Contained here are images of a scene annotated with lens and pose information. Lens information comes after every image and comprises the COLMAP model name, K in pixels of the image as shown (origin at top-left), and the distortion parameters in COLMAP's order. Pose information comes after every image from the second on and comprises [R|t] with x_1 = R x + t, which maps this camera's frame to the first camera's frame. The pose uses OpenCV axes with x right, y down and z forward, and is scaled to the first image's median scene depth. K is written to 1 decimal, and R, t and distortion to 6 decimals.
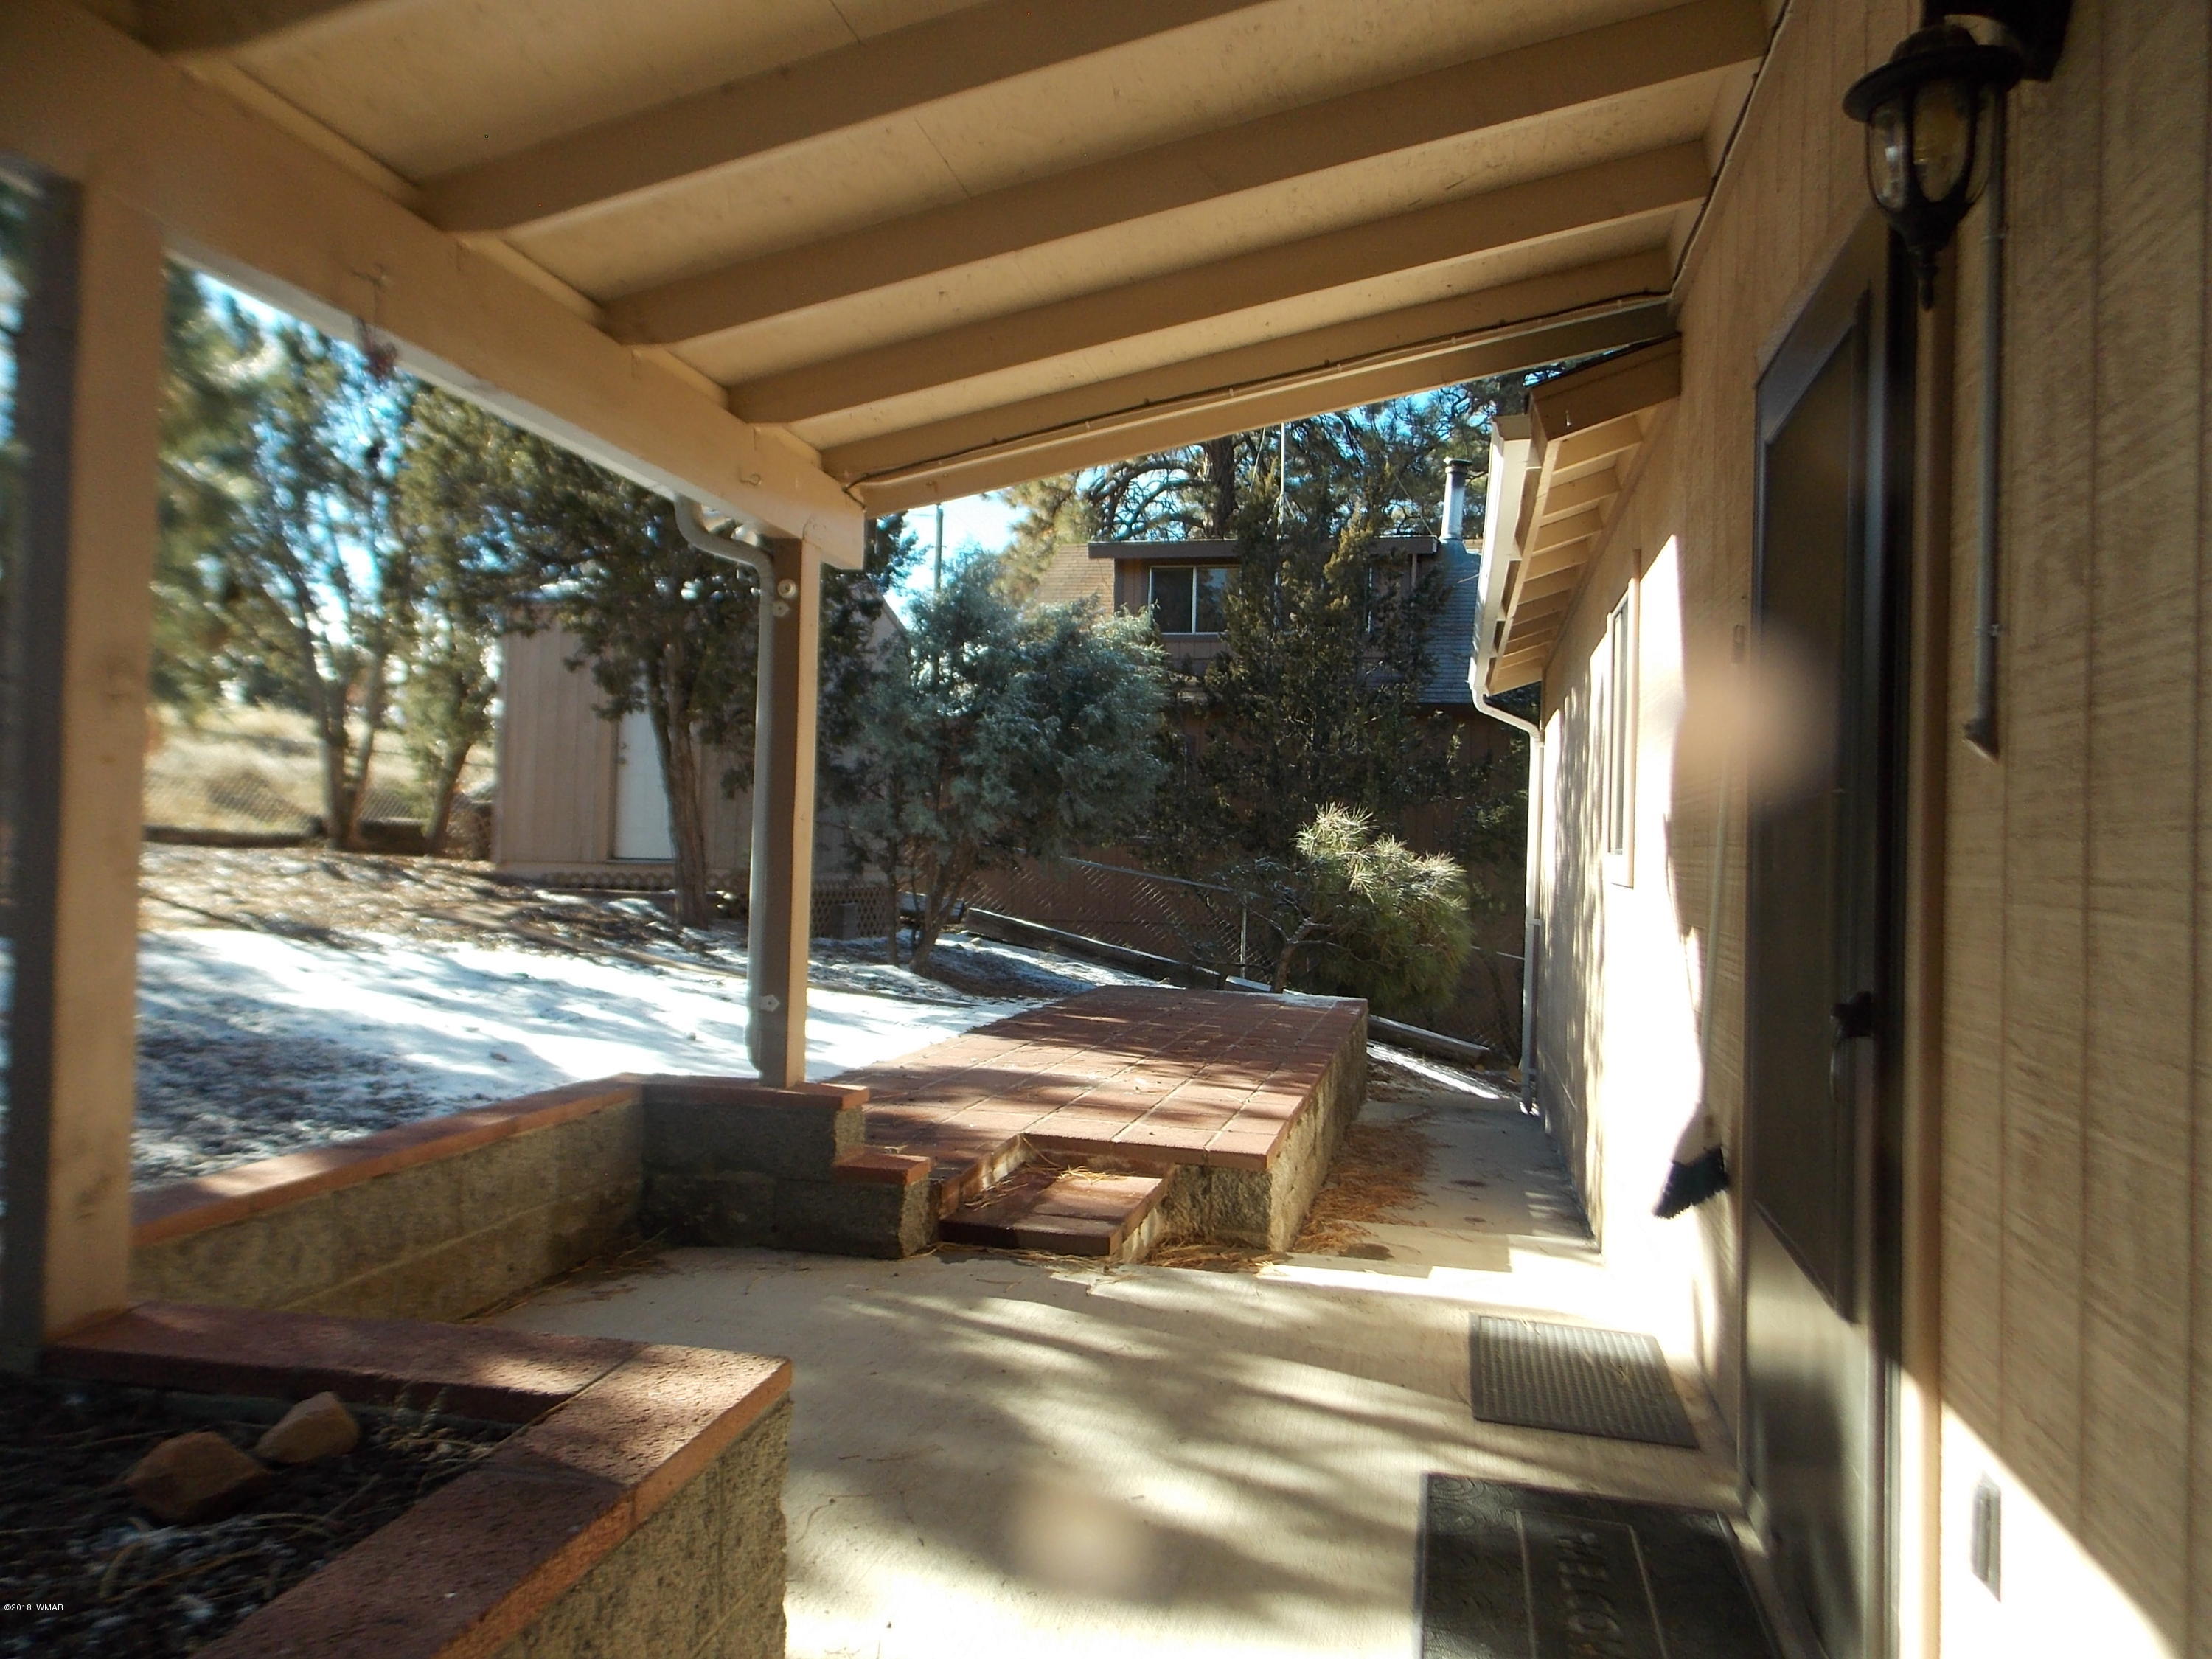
lens RADIAL K [[1461.0, 0, 1110.1], [0, 1461.0, 796.5], [0, 0, 1]] dist [0.007984, -0.000140]
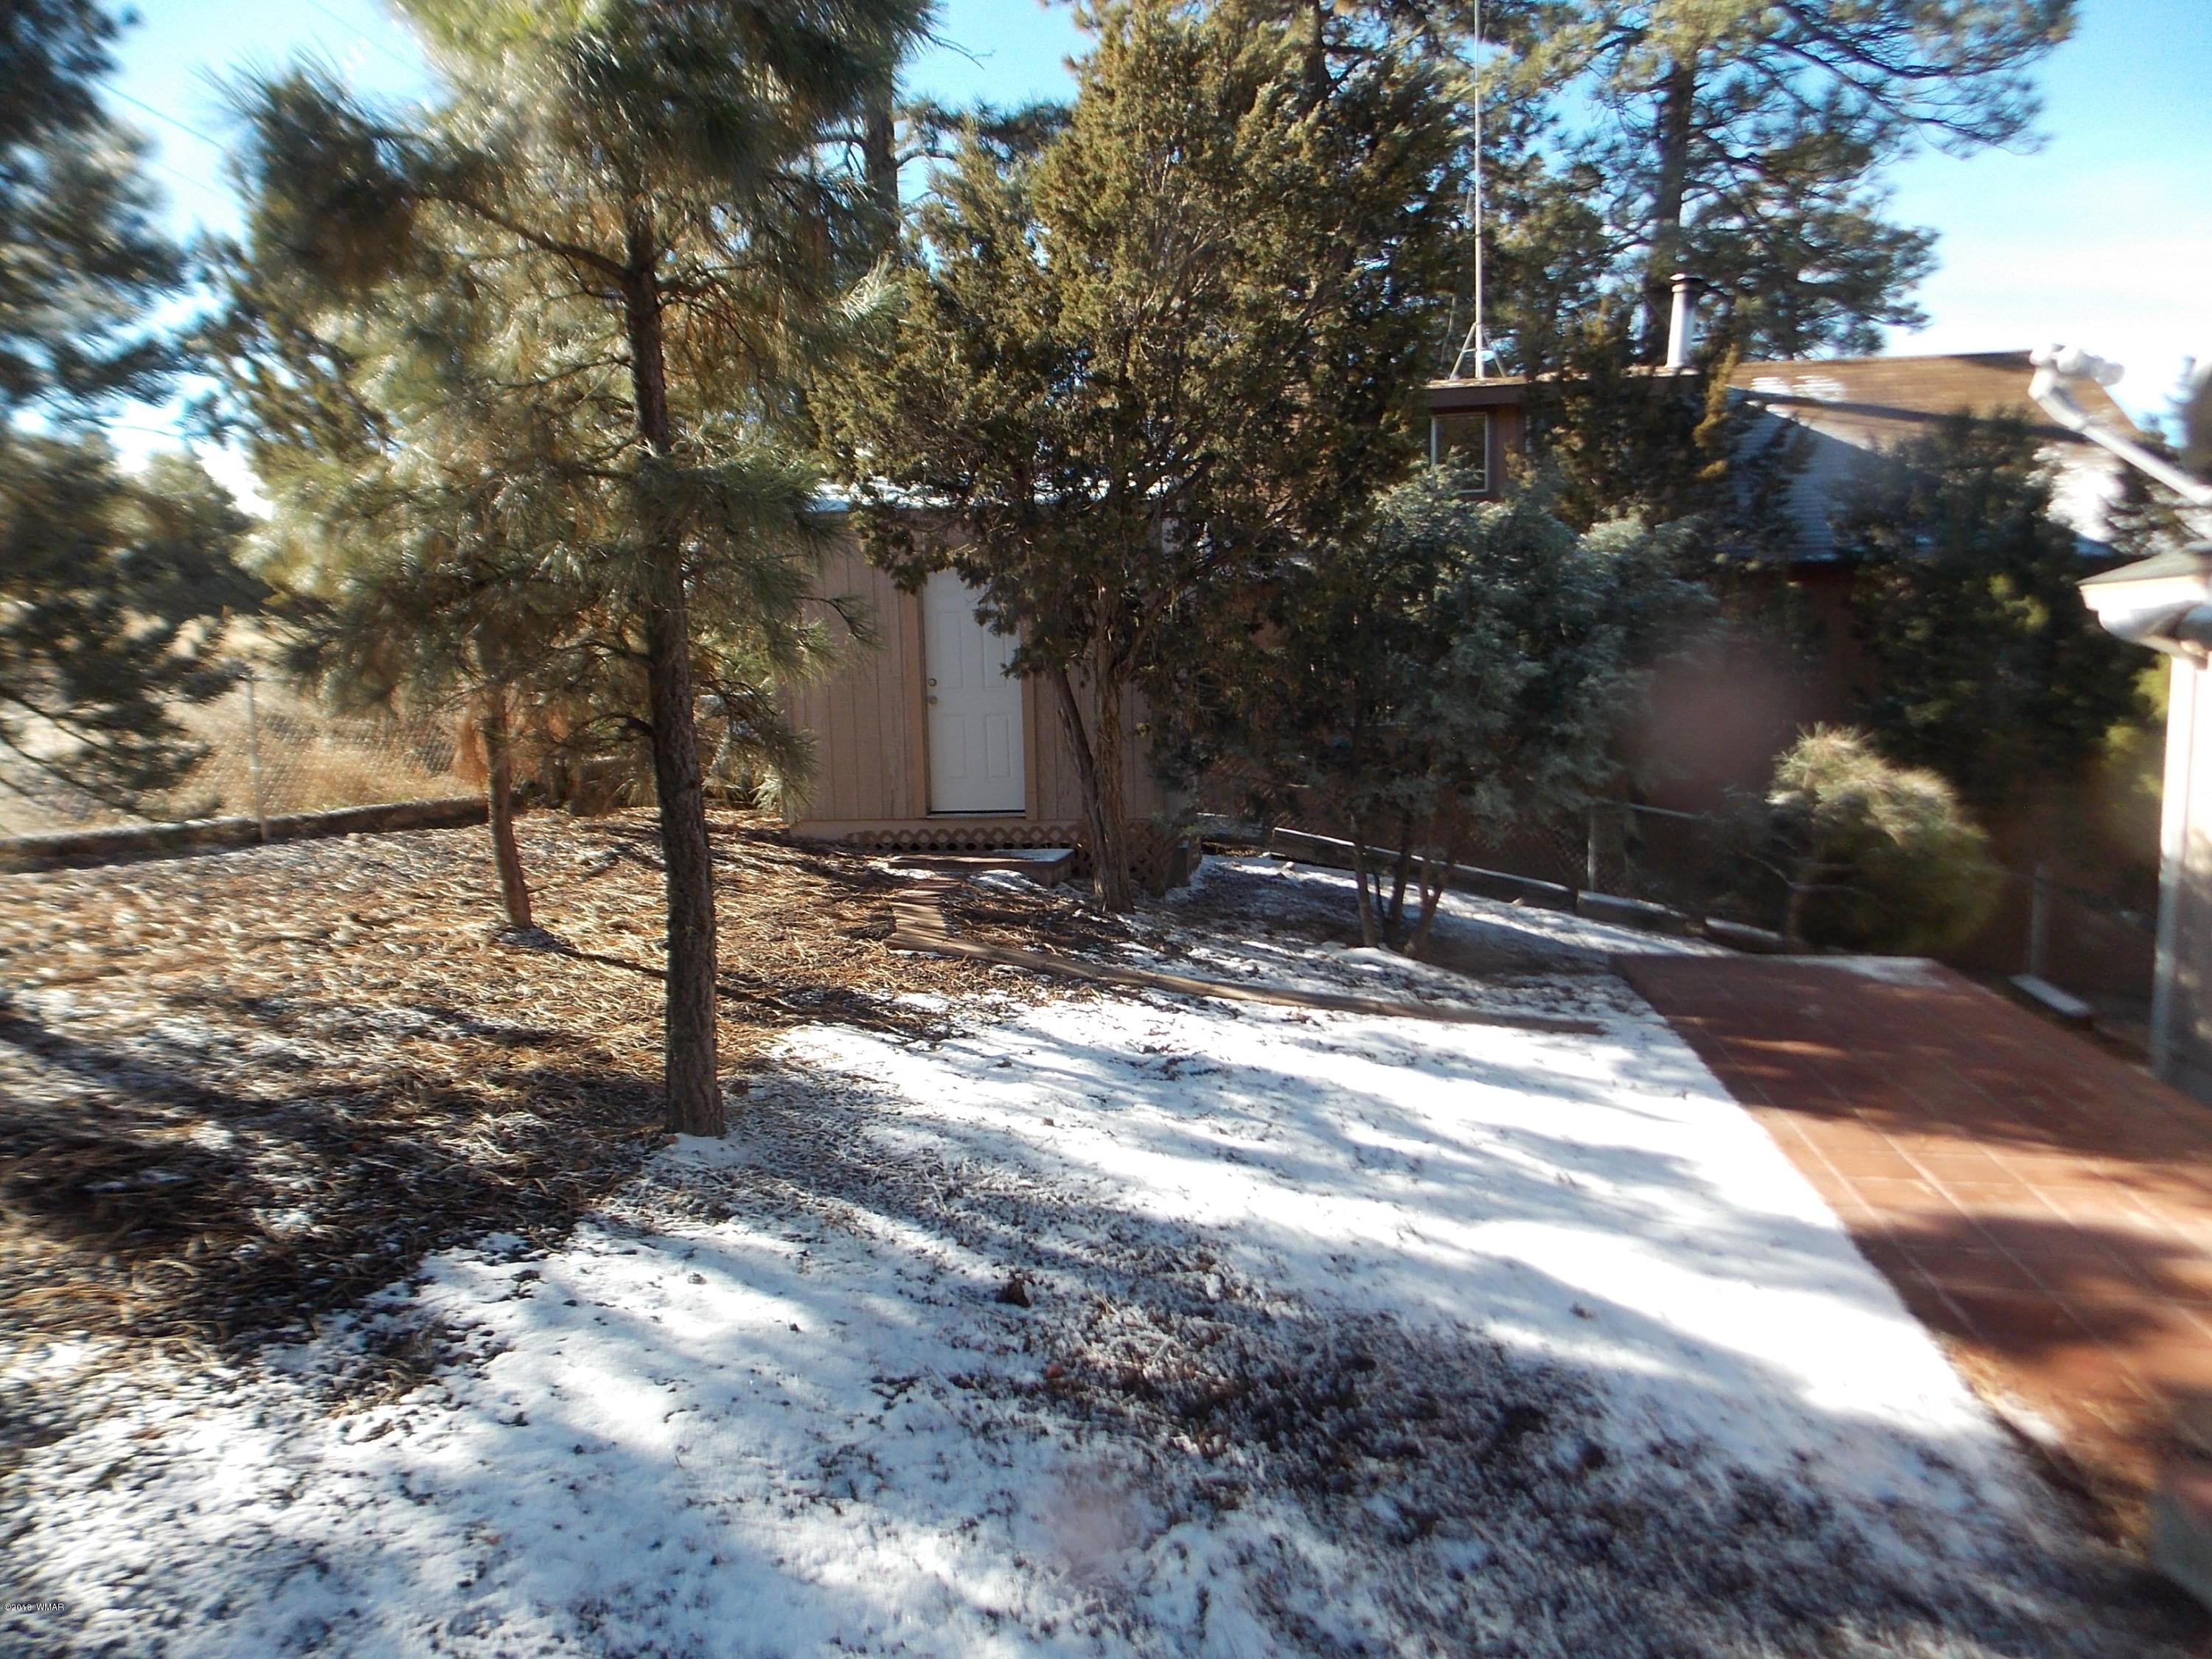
lens RADIAL K [[1461.0, 0, 1110.1], [0, 1461.0, 796.5], [0, 0, 1]] dist [0.007984, -0.000140]
pose [[0.995585, -0.057405, 0.074261, -0.297281], [0.046592, 0.989066, 0.139923, -0.082887], [-0.081481, -0.135845, 0.987374, 0.141671]]
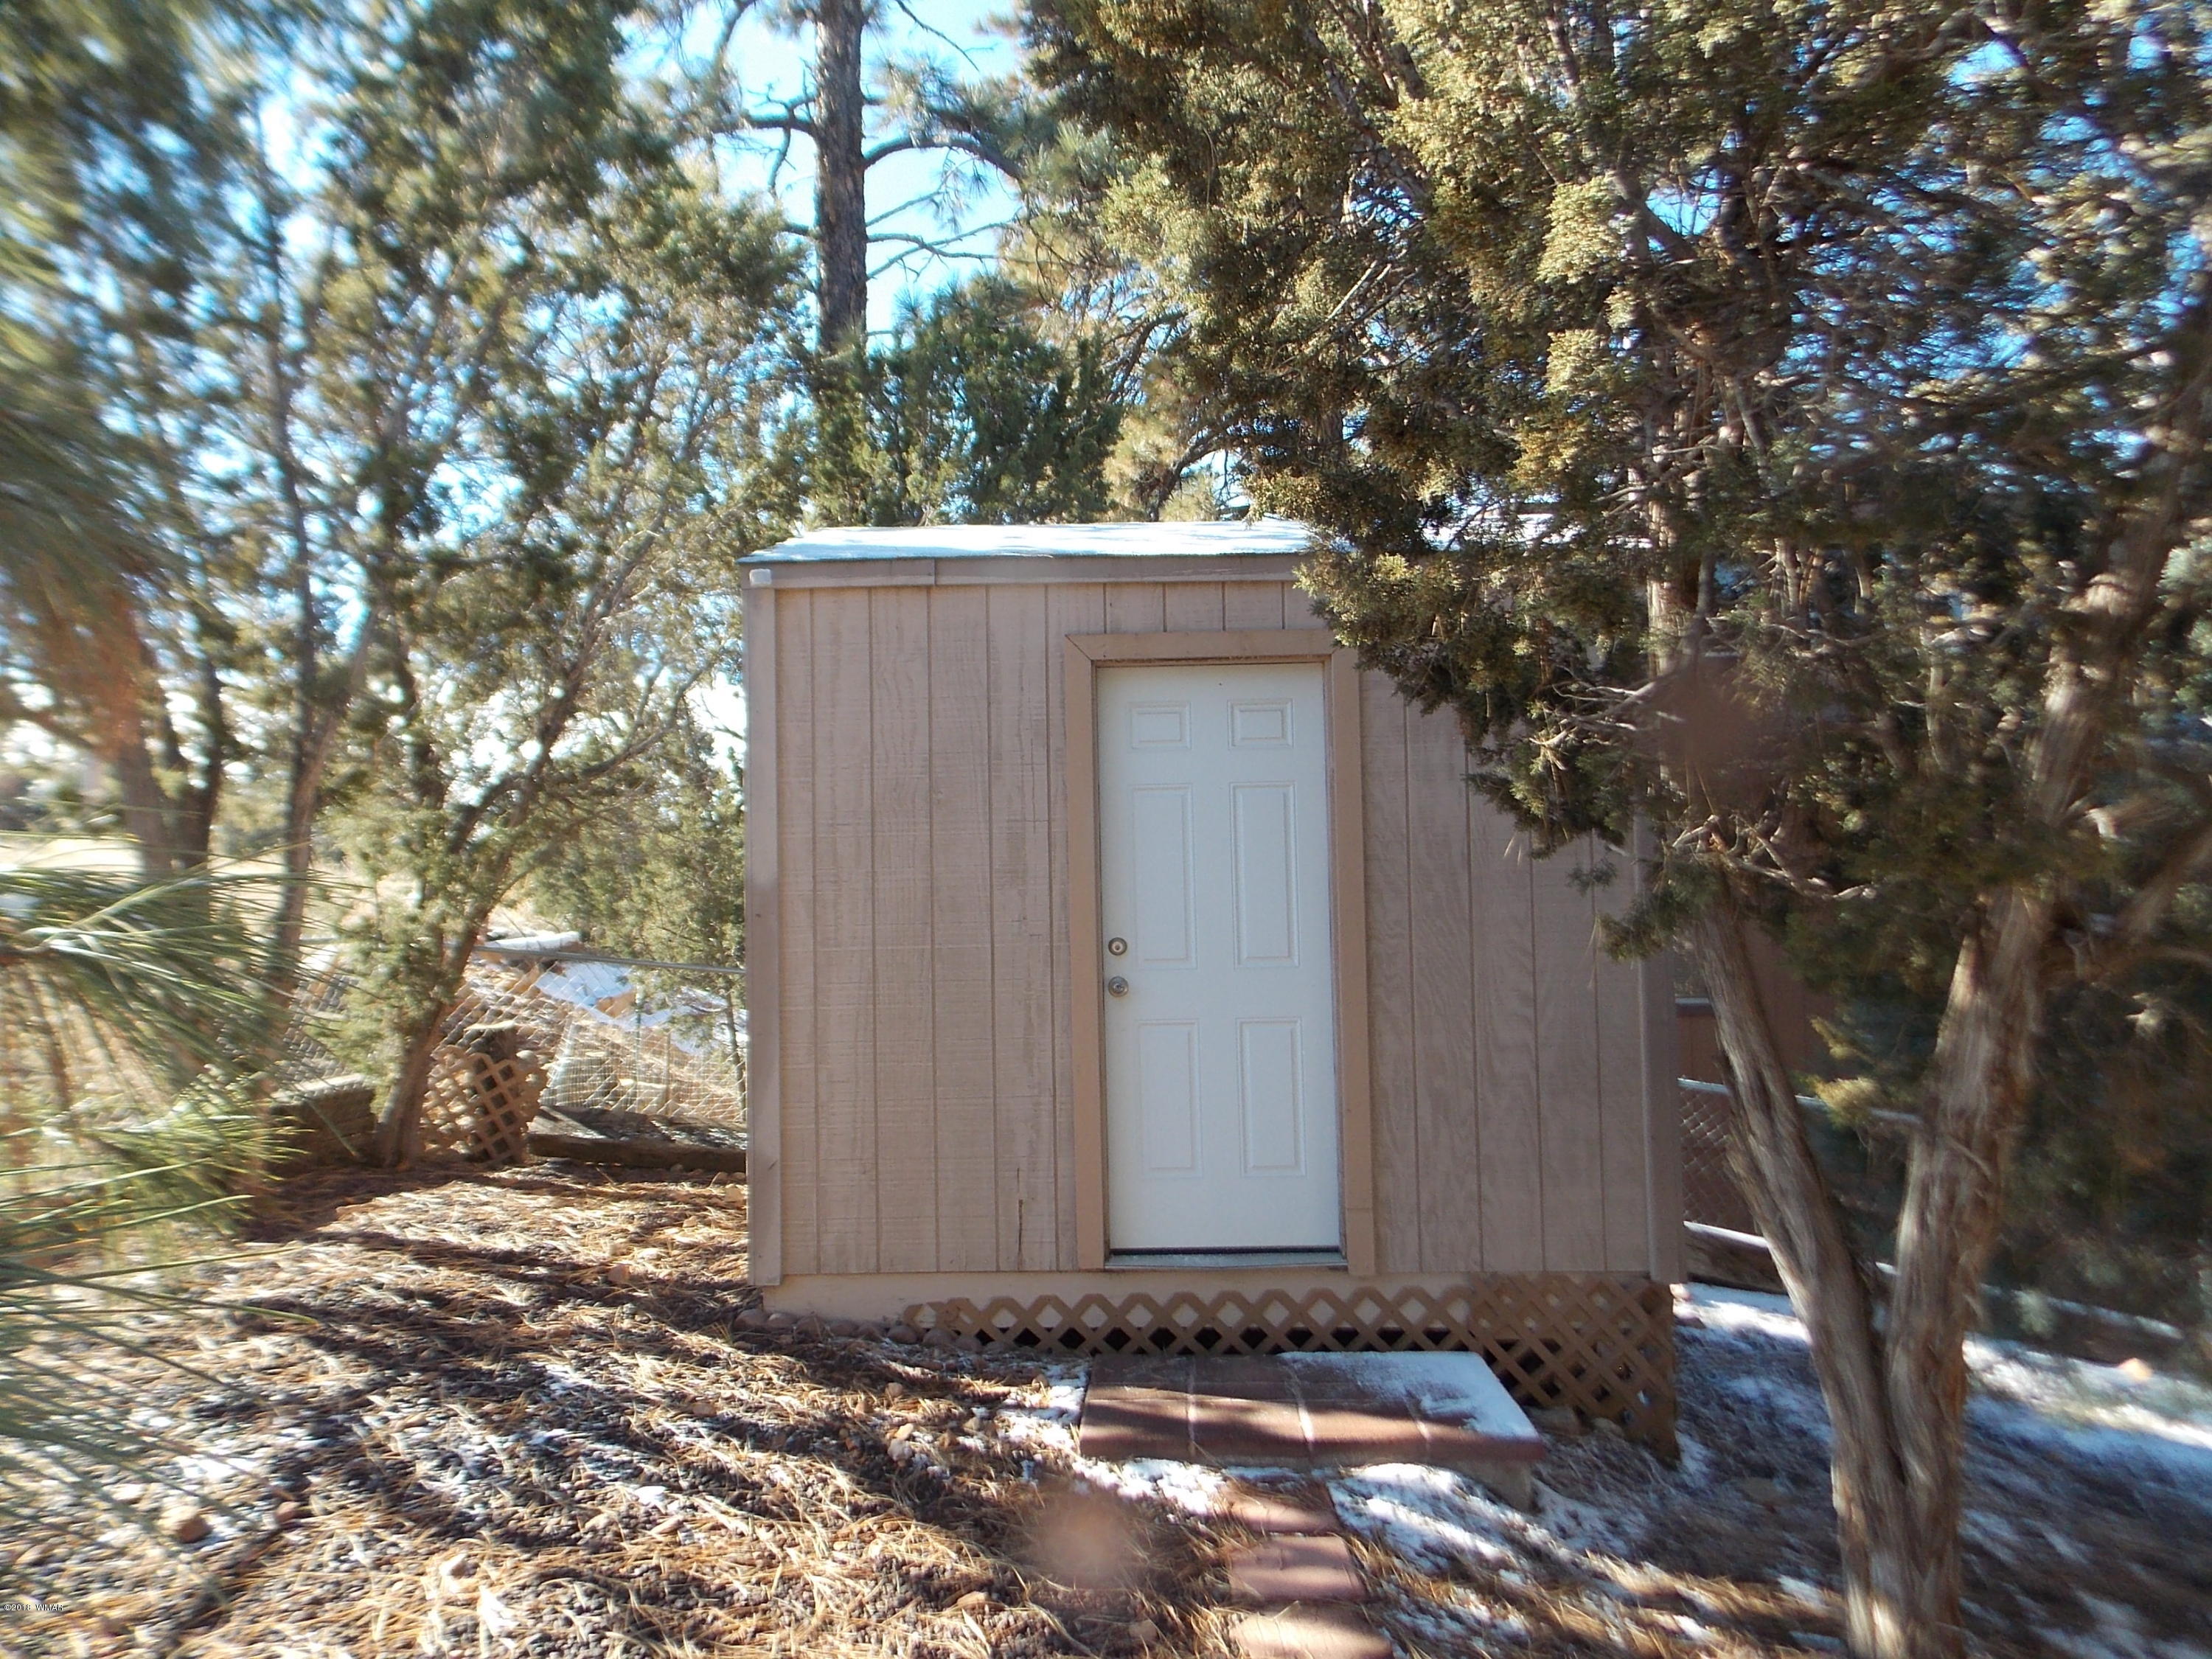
lens RADIAL K [[1461.0, 0, 1110.1], [0, 1461.0, 796.5], [0, 0, 1]] dist [0.007984, -0.000140]
pose [[0.975062, -0.019444, 0.221081, -0.417435], [0.022850, 0.999656, -0.012859, -0.068135], [-0.220755, 0.017590, 0.975171, 0.634757]]
